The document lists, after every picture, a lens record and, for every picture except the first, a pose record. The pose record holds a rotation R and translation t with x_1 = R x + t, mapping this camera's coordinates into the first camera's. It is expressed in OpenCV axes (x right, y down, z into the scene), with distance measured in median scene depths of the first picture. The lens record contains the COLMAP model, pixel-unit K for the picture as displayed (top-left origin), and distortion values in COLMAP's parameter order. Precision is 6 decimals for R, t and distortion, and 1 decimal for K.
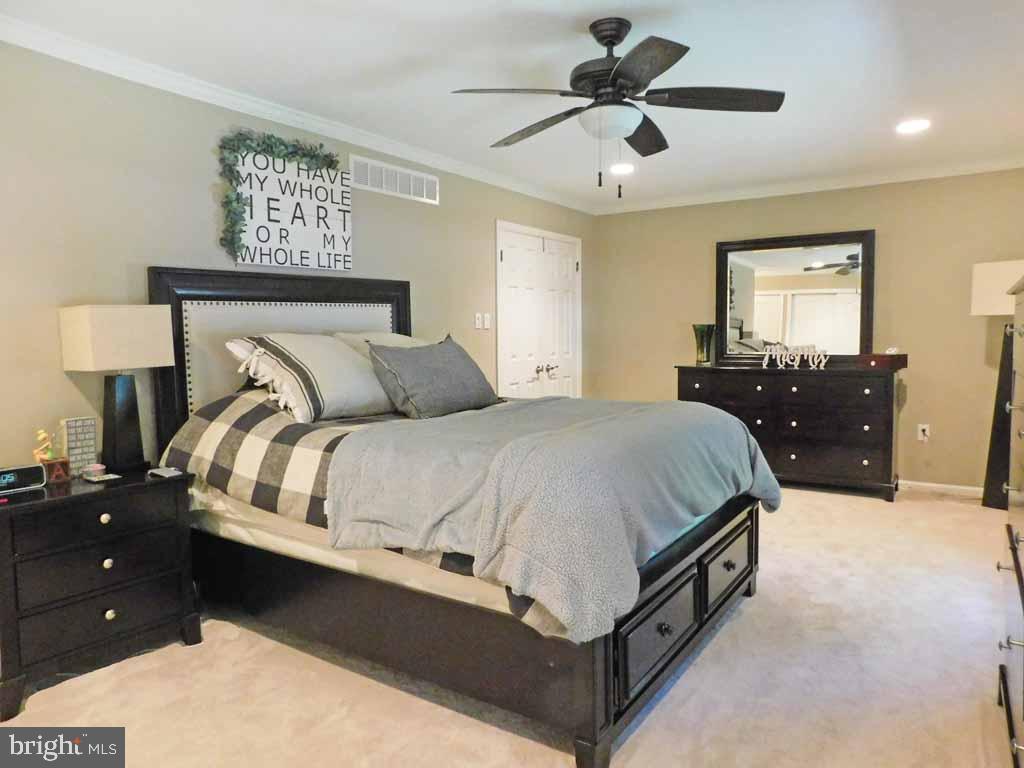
lens RADIAL K [[675.2, 0, 512.0], [0, 675.2, 384.2], [0, 0, 1]] dist [-0.026082, 0.011600]
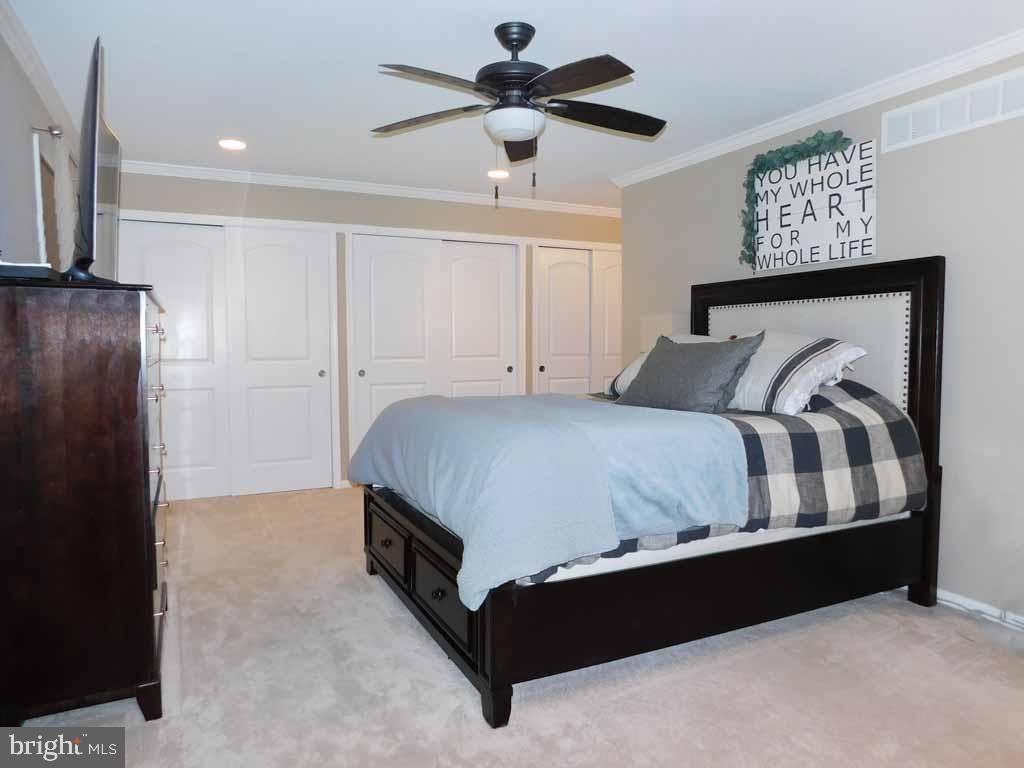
lens RADIAL K [[675.2, 0, 512.2], [0, 675.2, 381.8], [0, 0, 1]] dist [-0.026082, 0.011600]
pose [[-0.483984, 0.080784, -0.871340, 0.788366], [-0.049623, 0.991594, 0.119495, -0.099232], [0.873669, 0.101072, -0.475907, 1.118831]]
